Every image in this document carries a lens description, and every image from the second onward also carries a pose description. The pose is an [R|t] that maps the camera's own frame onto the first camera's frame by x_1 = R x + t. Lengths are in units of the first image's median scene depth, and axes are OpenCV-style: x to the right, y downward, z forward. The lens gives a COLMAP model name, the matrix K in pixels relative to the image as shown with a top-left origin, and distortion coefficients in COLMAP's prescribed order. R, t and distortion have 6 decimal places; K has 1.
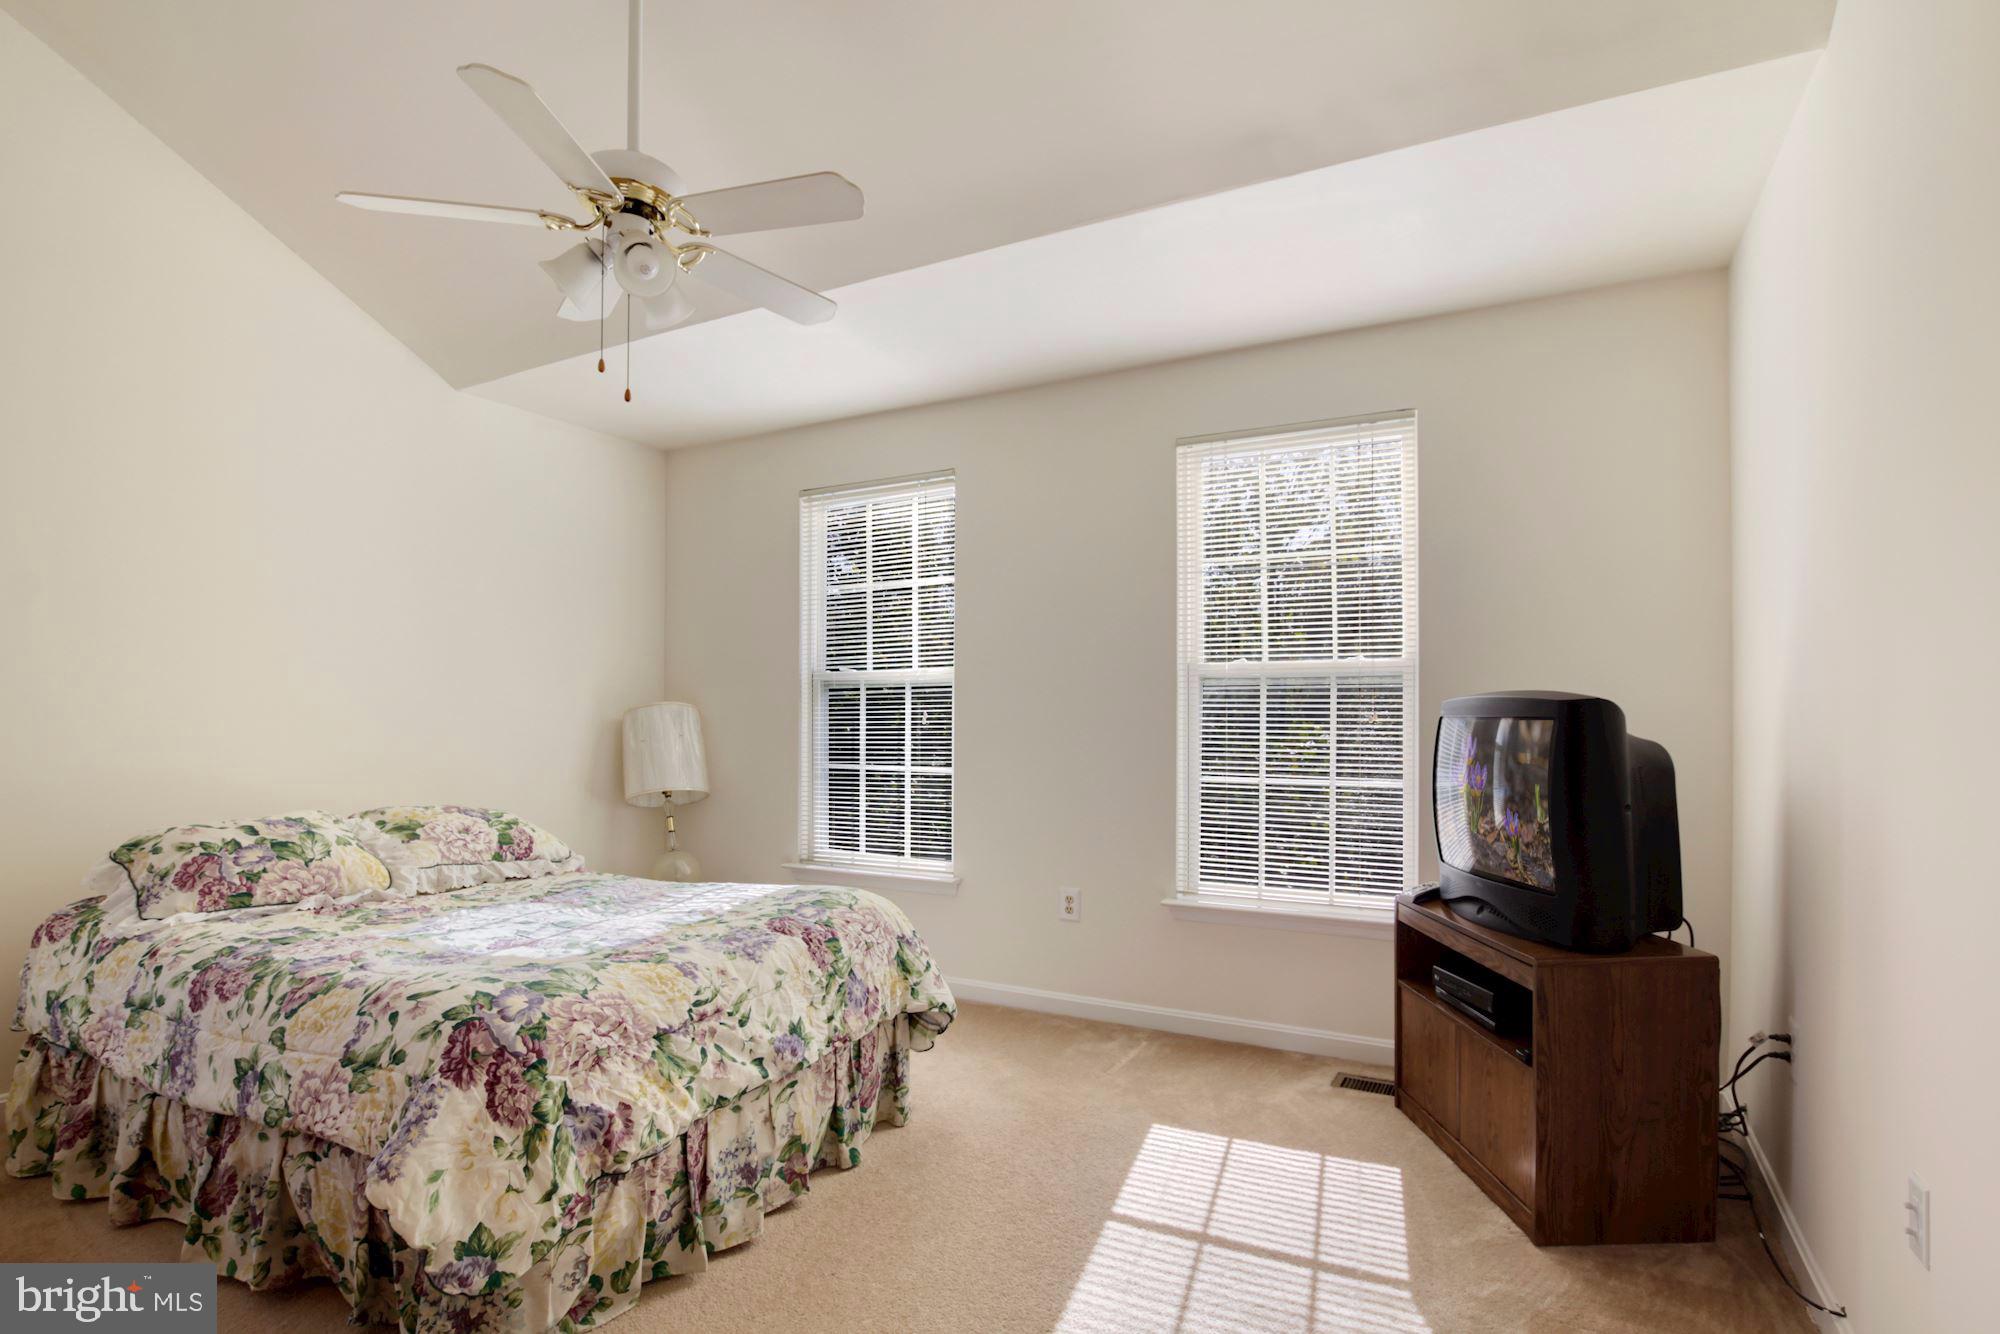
lens RADIAL K [[977.2, 0, 987.5], [0, 977.2, 705.0], [0, 0, 1]] dist [-0.028981, 0.000282]
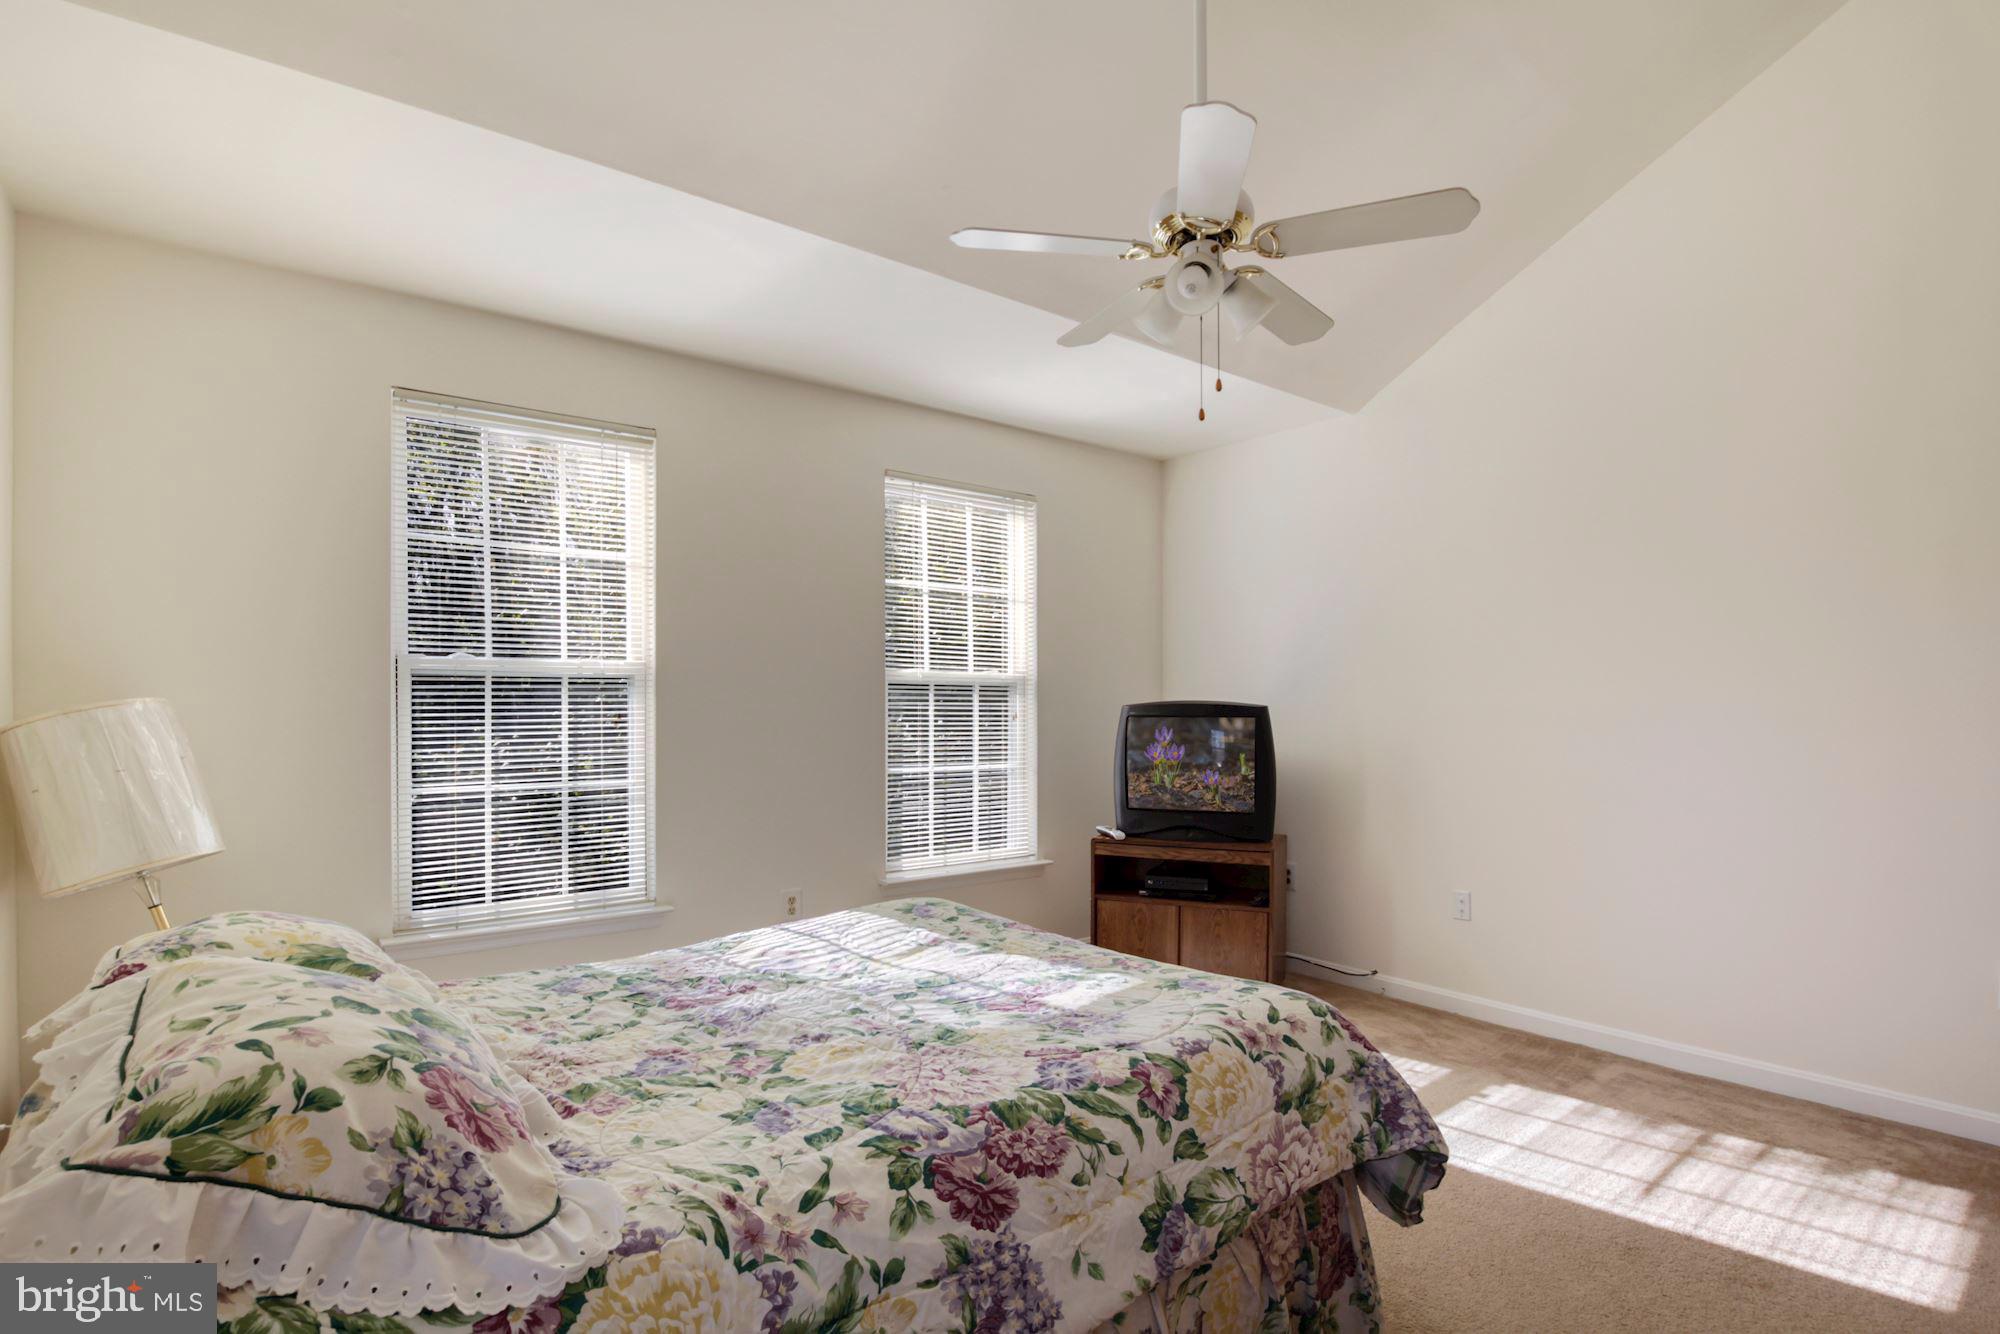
lens RADIAL K [[997.4, 0, 955.1], [0, 997.4, 703.6], [0, 0, 1]] dist [-0.048304, -0.000083]
pose [[0.407526, 0.004840, 0.913181, -1.464310], [-0.006179, 0.999978, -0.002543, -0.002372], [-0.913173, -0.004606, 0.407547, 0.811718]]
